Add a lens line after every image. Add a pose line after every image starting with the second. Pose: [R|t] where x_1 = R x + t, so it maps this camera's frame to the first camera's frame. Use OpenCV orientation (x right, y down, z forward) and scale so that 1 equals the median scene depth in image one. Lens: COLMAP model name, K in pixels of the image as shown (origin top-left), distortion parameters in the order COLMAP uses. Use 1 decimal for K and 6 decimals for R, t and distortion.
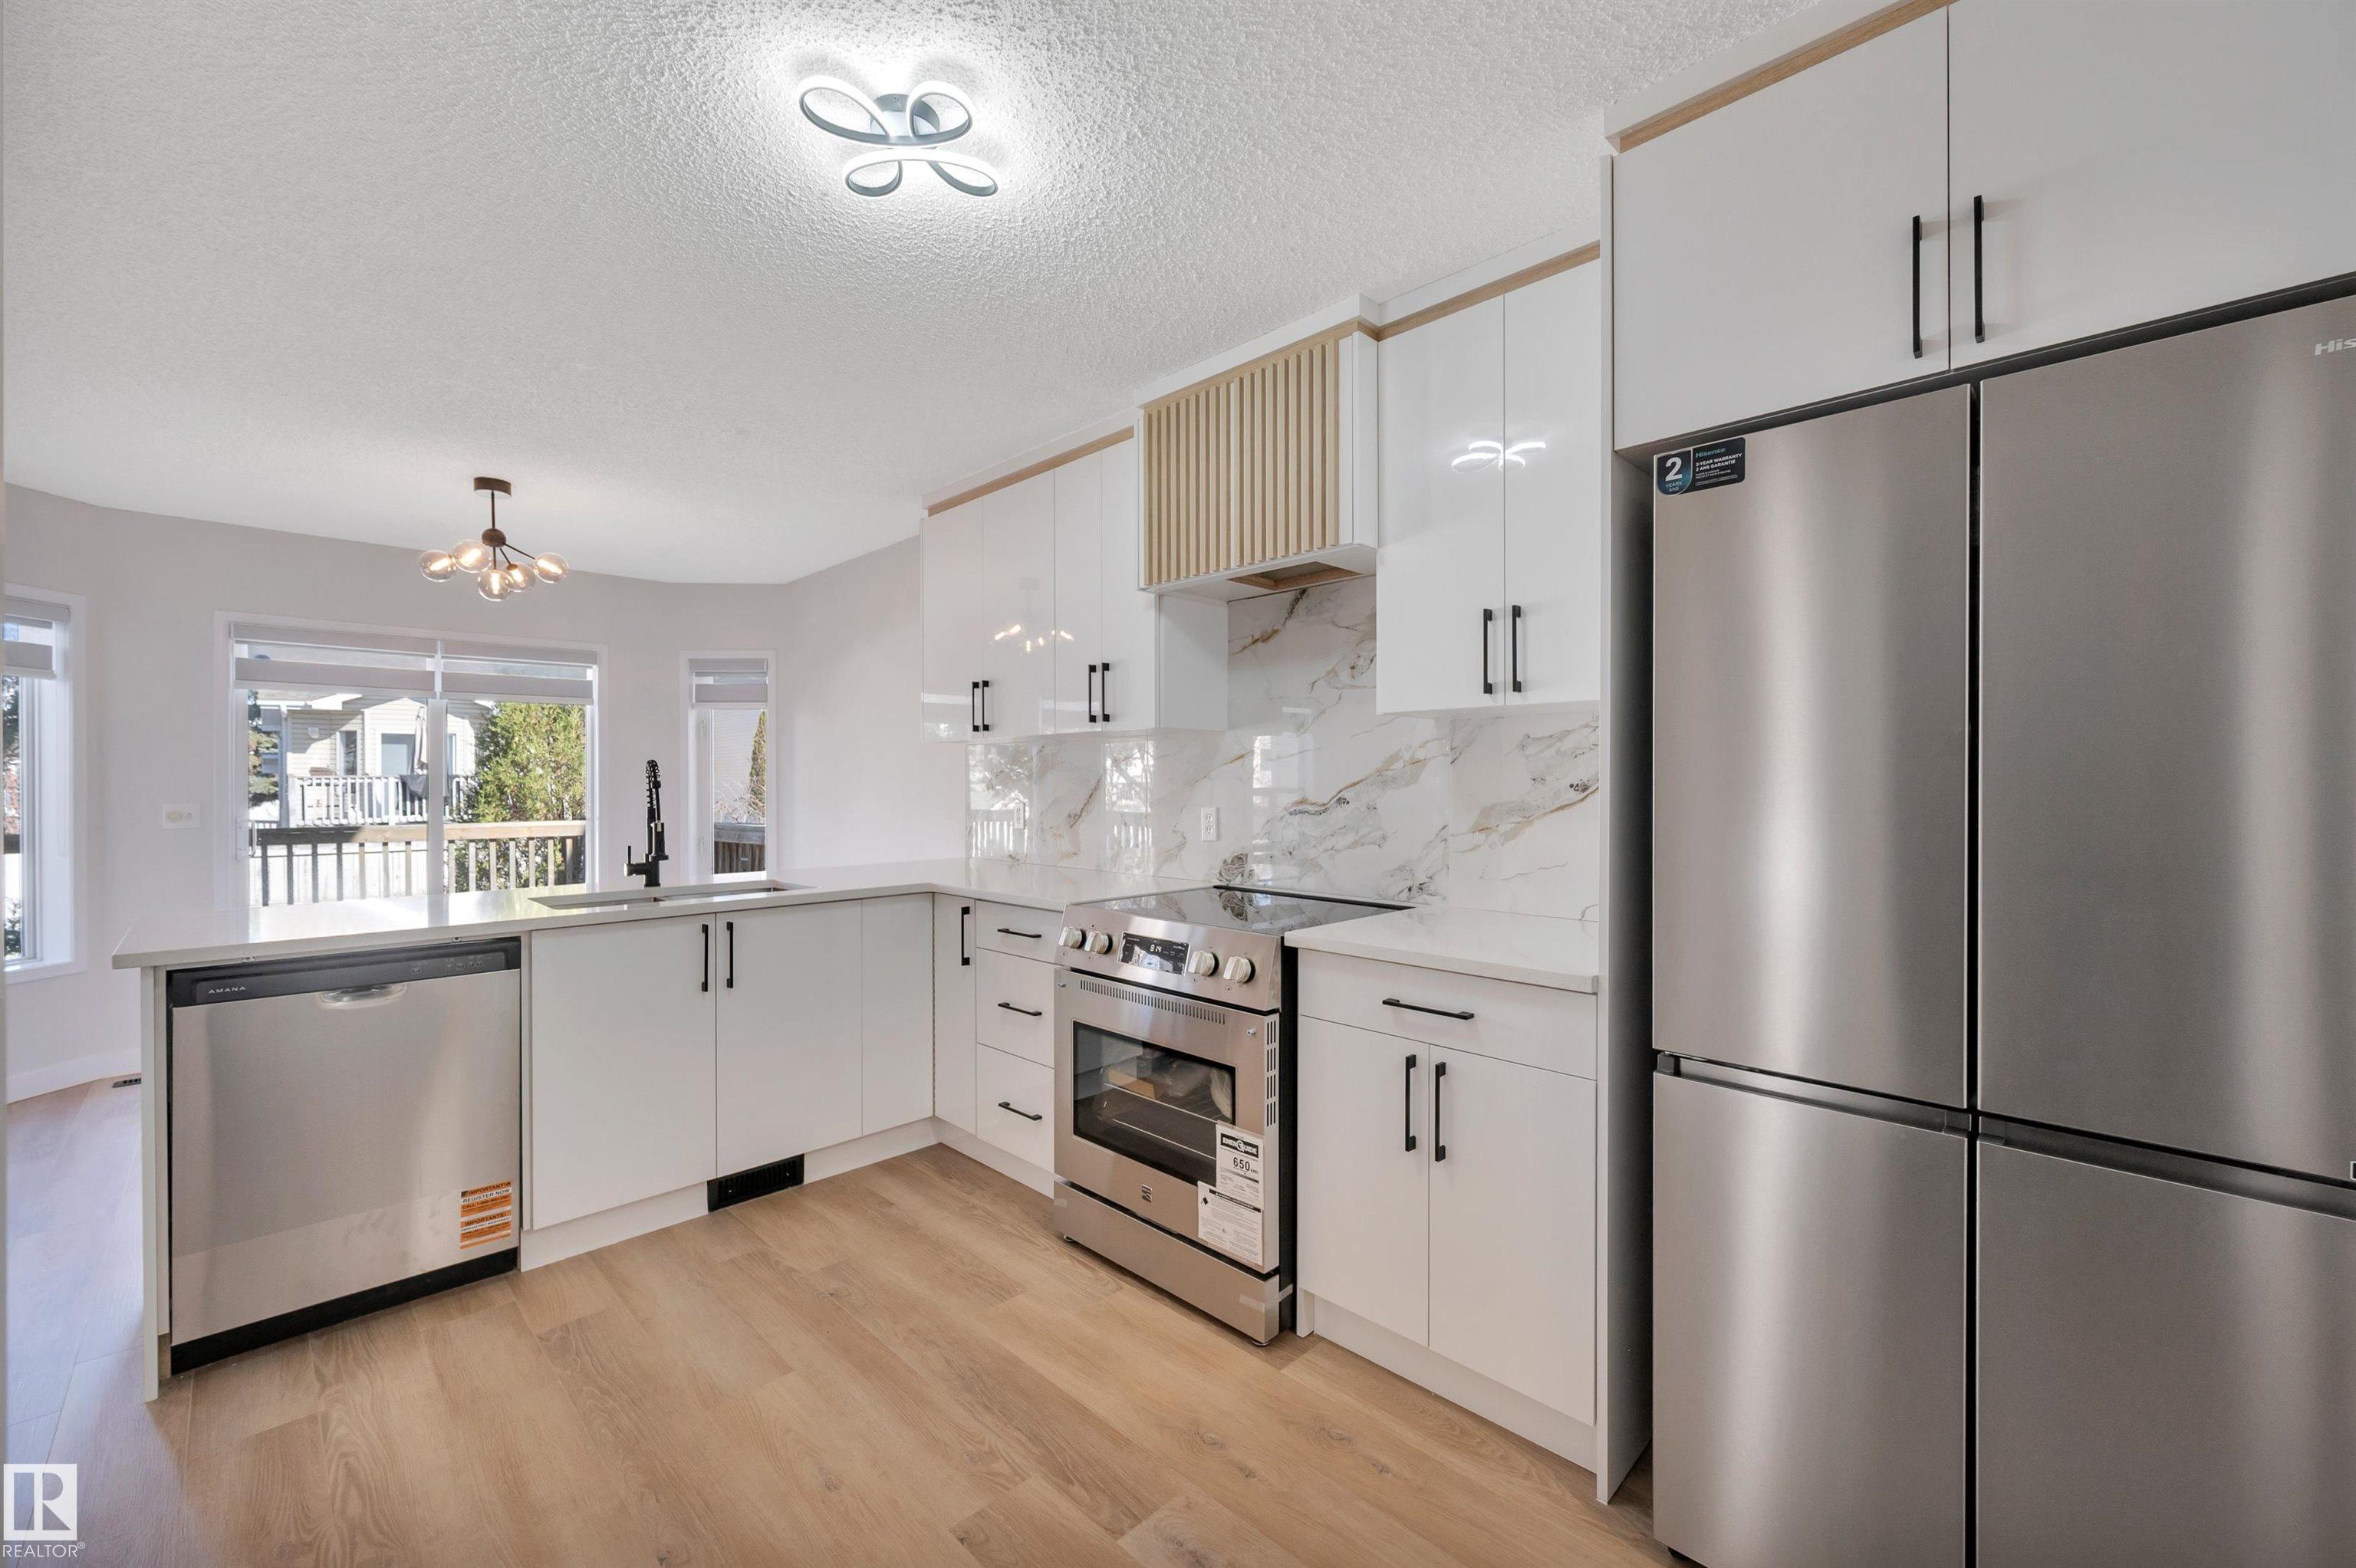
lens RADIAL K [[933.0, 0, 1163.6], [0, 933.0, 780.3], [0, 0, 1]] dist [-0.002023, 0.001574]
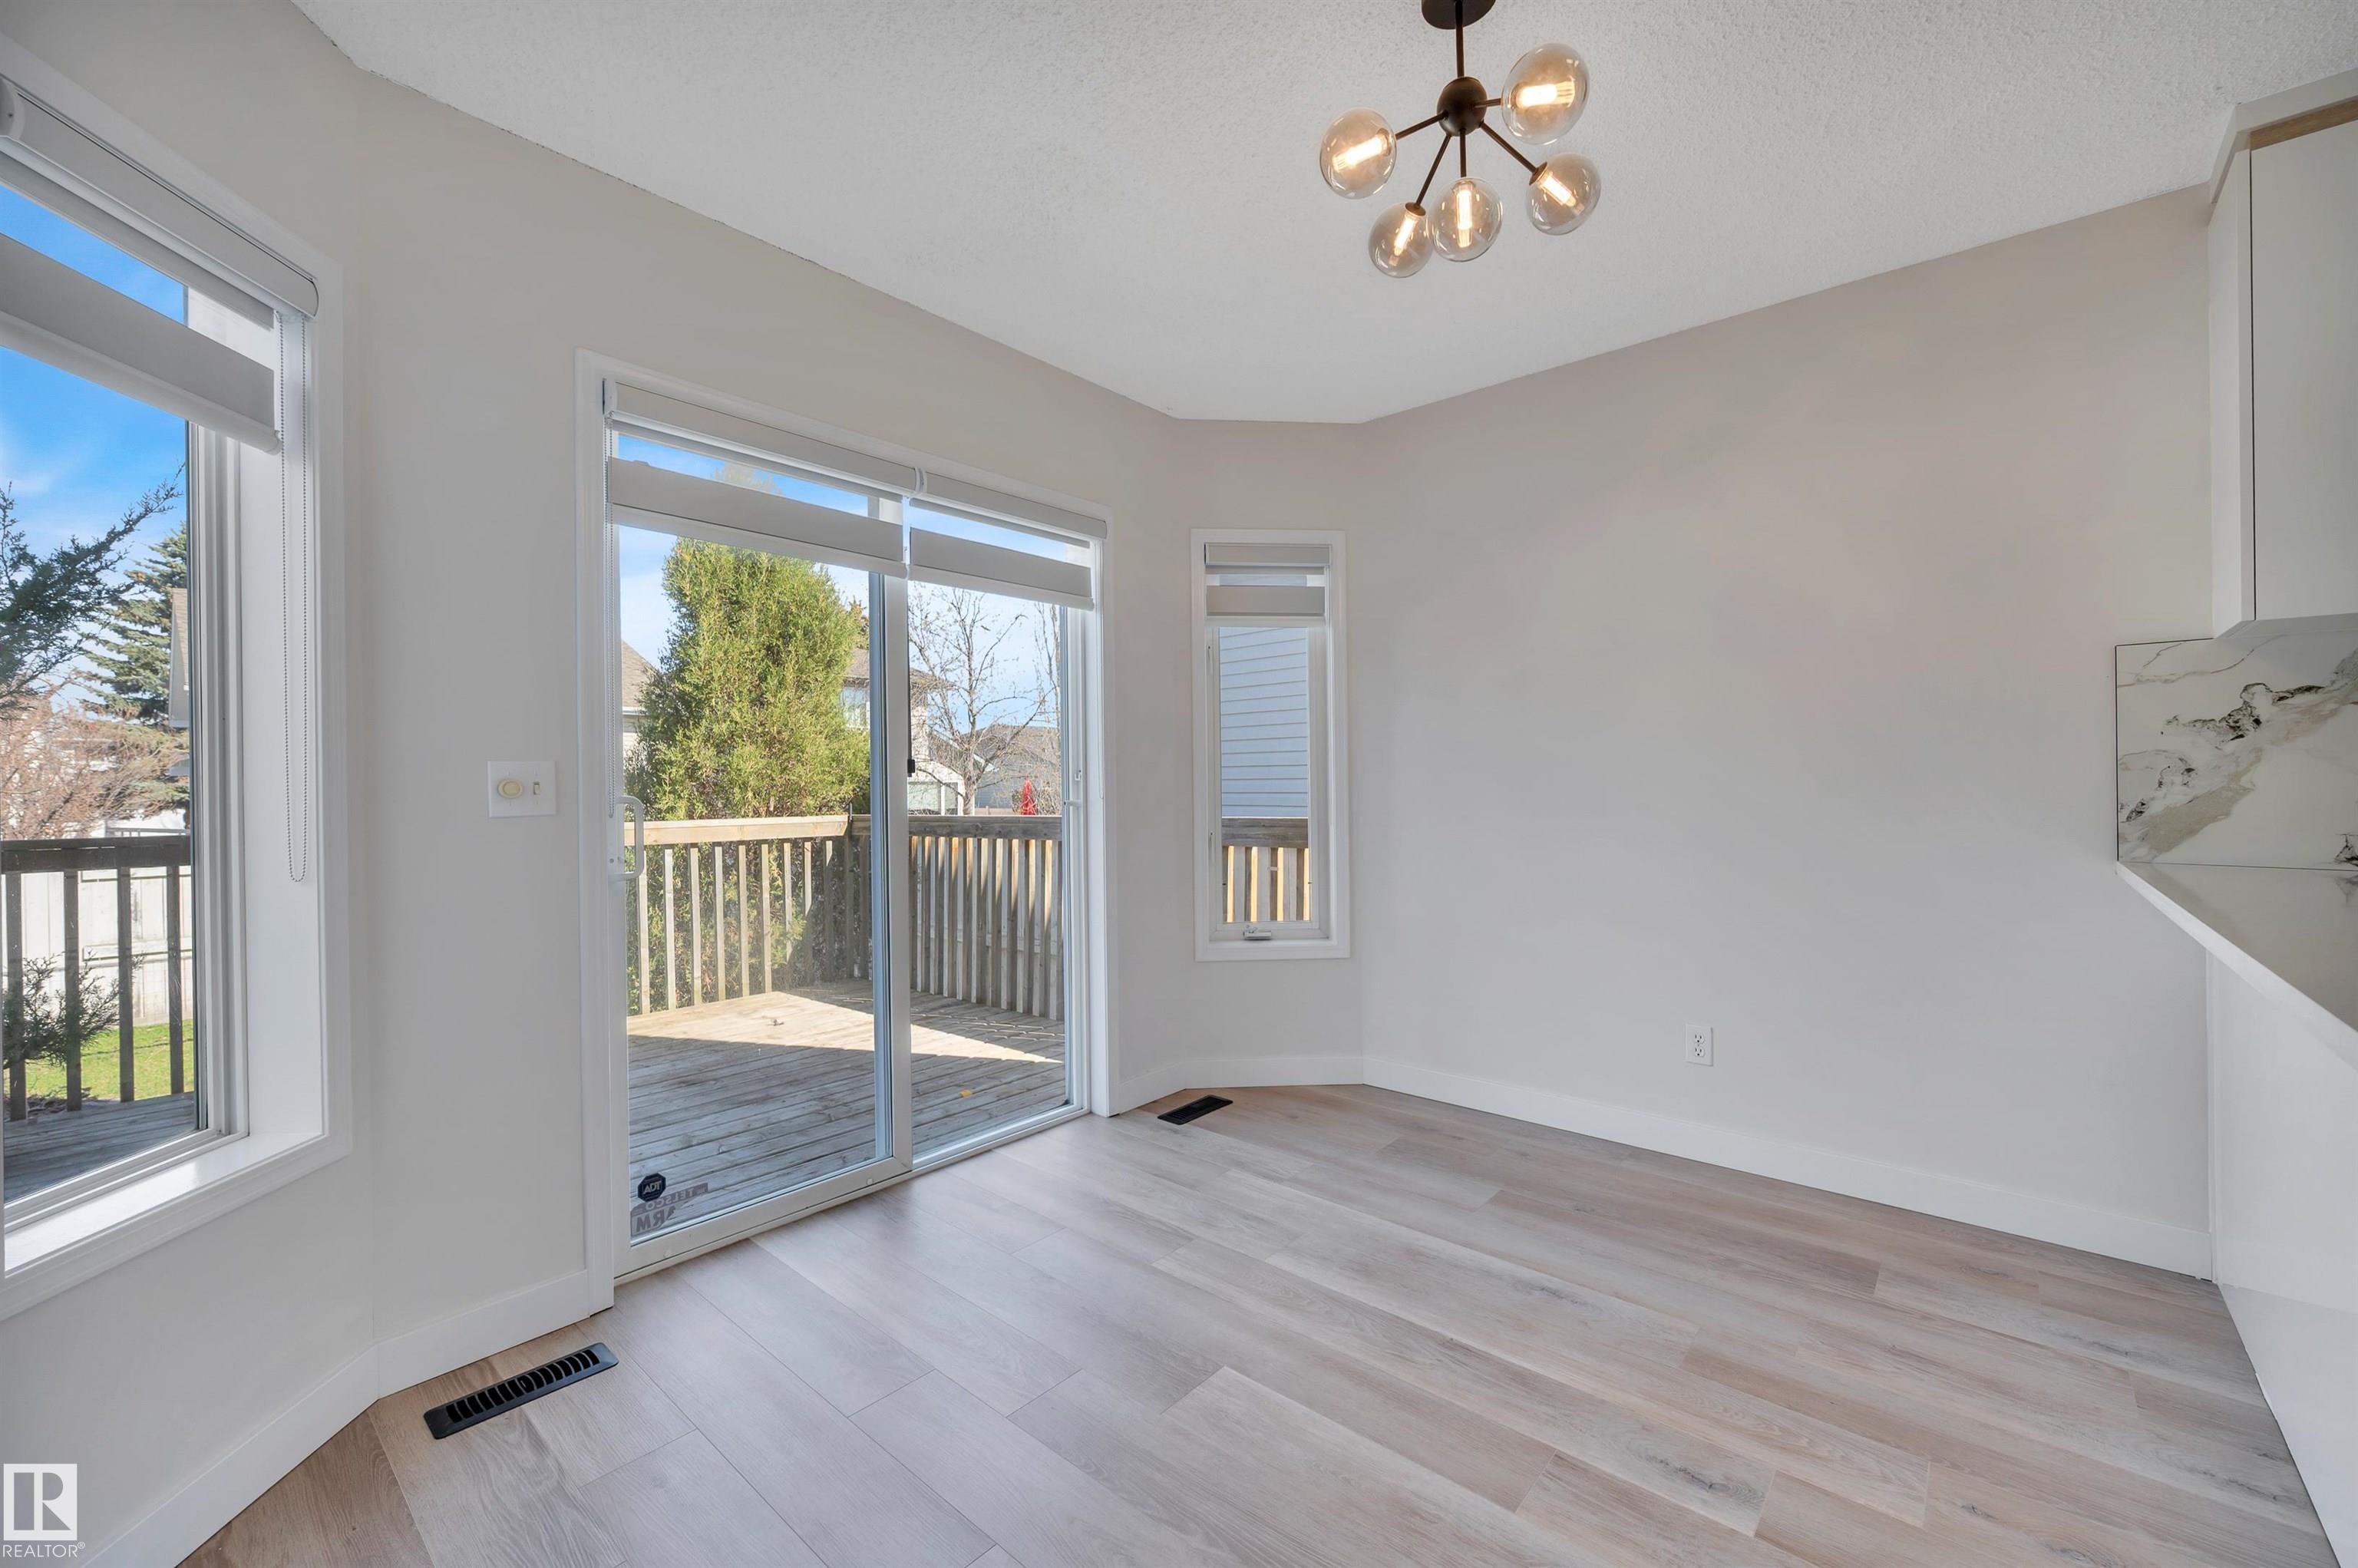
lens RADIAL K [[933.9, 0, 1183.2], [0, 933.9, 786.8], [0, 0, 1]] dist [-0.002023, 0.001574]
pose [[0.997244, -0.003003, 0.074129, -1.217943], [0.002897, 0.999995, 0.001535, 0.060543], [-0.074133, -0.001316, 0.997247, 0.830217]]
